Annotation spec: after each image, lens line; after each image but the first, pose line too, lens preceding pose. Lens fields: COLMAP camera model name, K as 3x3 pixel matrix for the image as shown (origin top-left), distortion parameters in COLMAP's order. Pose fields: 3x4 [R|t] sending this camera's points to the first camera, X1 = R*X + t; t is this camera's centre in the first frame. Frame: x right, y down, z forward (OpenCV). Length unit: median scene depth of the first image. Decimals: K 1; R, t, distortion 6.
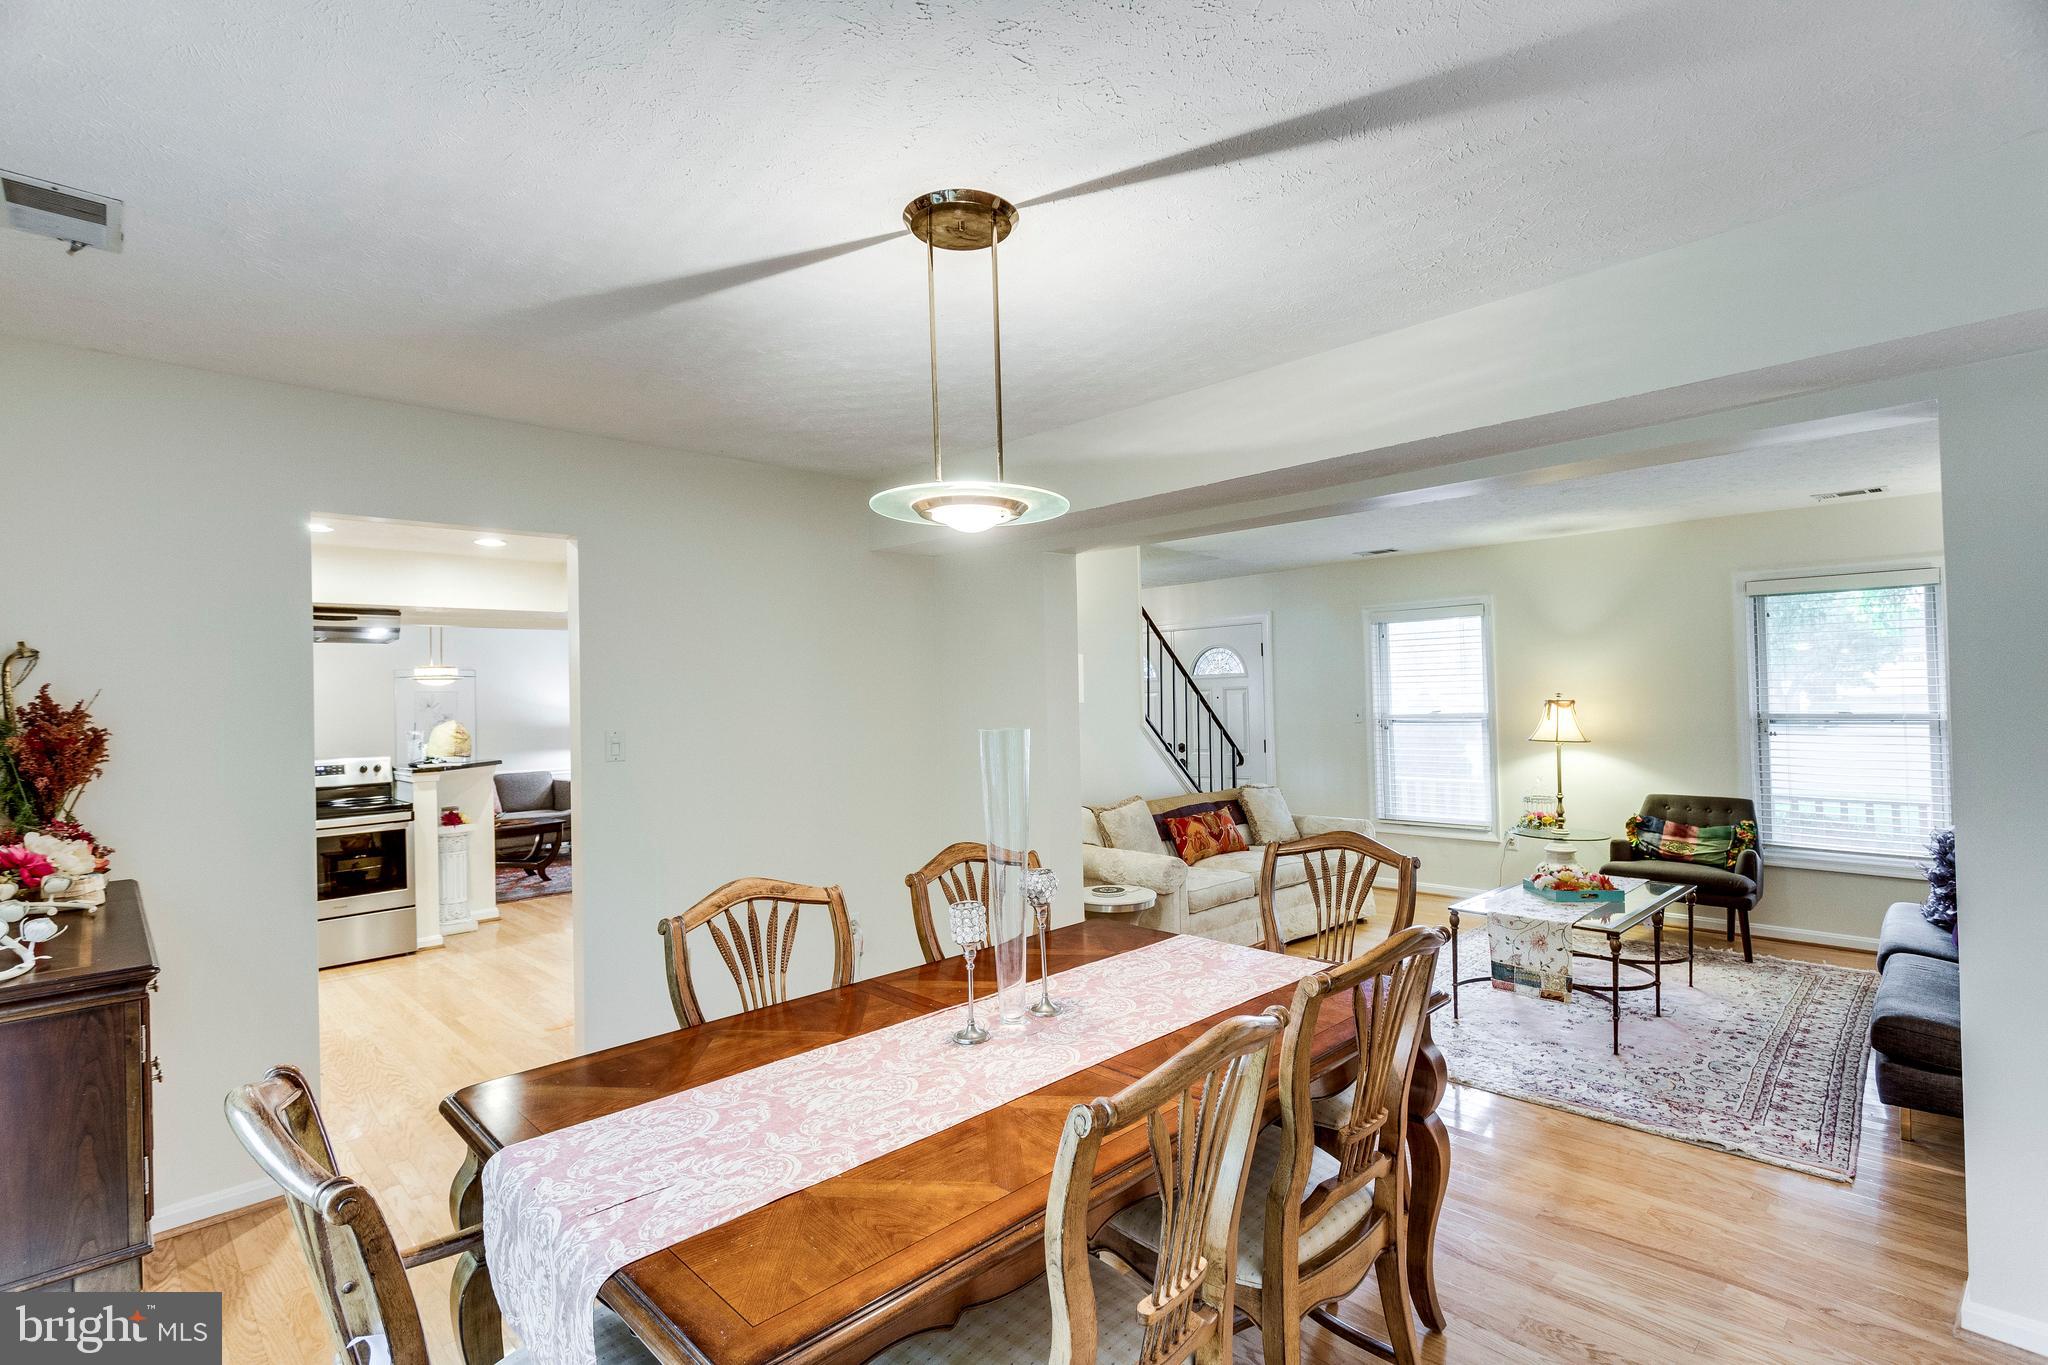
lens RADIAL K [[955.5, 0, 1023.9], [0, 955.5, 693.5], [0, 0, 1]] dist [0.001905, 0.000553]
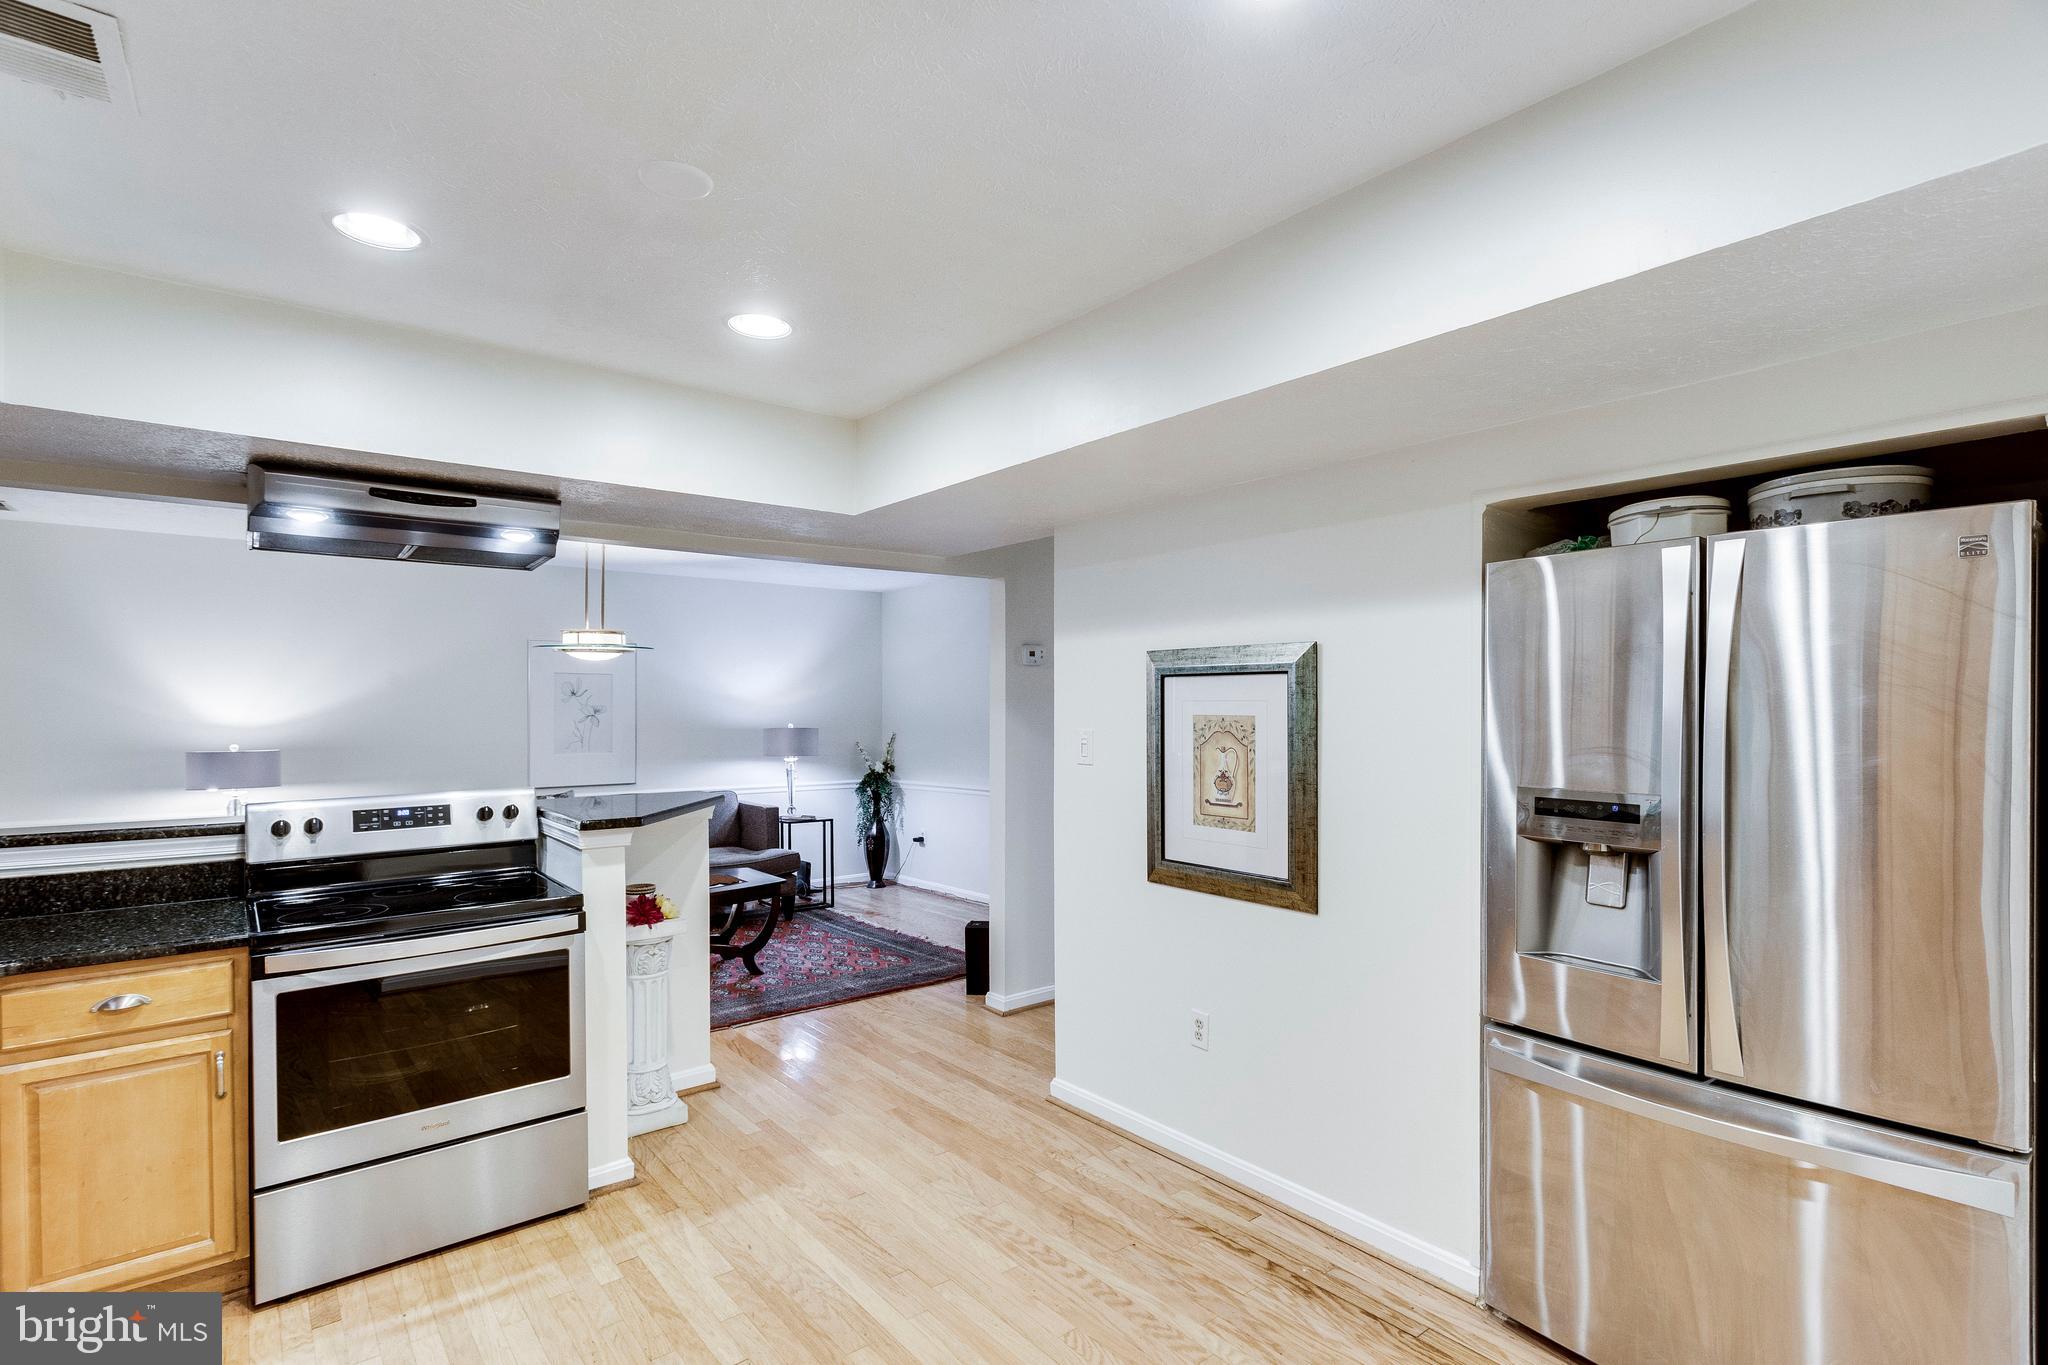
lens RADIAL K [[988.3, 0, 1035.9], [0, 988.3, 691.6], [0, 0, 1]] dist [0.000722, -0.000437]
pose [[0.995390, 0.010865, -0.095289, -0.351356], [-0.010754, 0.999941, 0.001683, 0.010386], [0.095302, -0.000651, 0.995448, 0.507290]]
